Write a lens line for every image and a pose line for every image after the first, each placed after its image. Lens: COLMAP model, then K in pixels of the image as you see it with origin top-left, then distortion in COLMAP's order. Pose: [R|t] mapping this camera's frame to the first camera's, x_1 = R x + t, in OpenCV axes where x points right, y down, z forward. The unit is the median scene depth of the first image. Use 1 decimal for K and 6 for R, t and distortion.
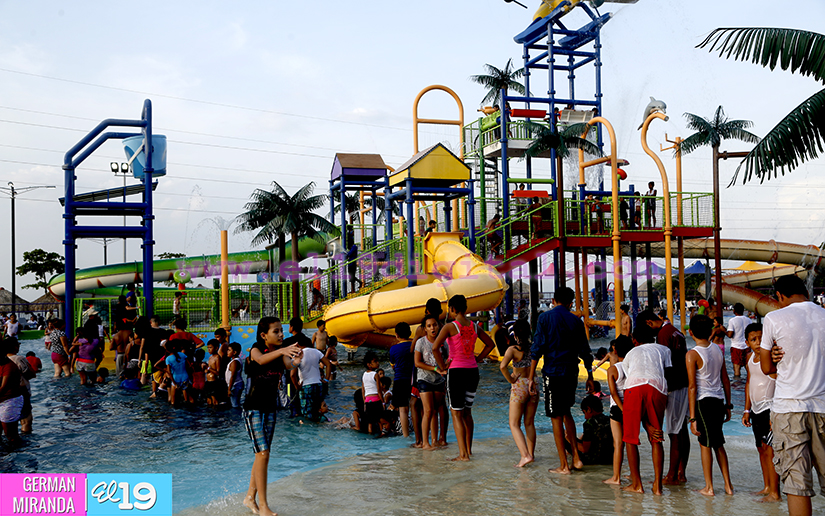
lens RADIAL K [[1056.1, 0, 412.5], [0, 1056.1, 258.0], [0, 0, 1]] dist [0.007578, 0.013457]
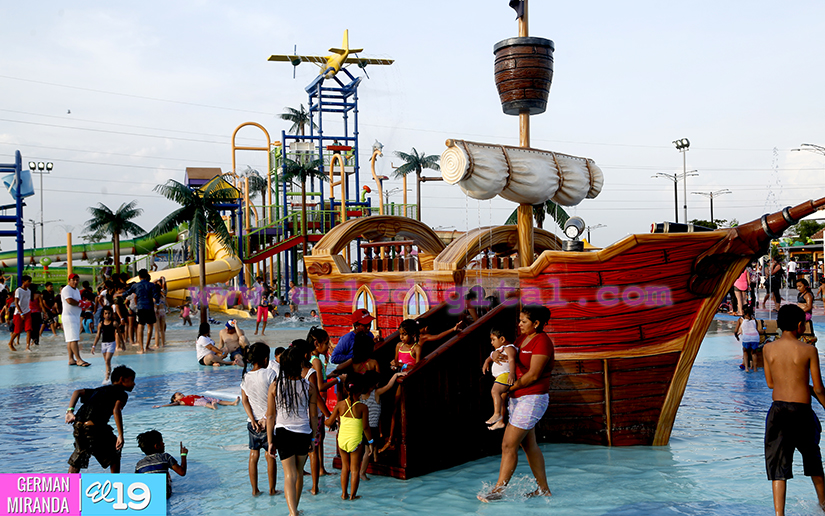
lens RADIAL K [[1067.8, 0, 412.5], [0, 1067.8, 258.0], [0, 0, 1]] dist [0.022162, 0.036883]
pose [[0.999156, 0.000531, 0.041063, 0.192606], [-0.001372, 0.999789, 0.020473, -0.014675], [-0.041044, -0.020512, 0.998947, -0.449849]]
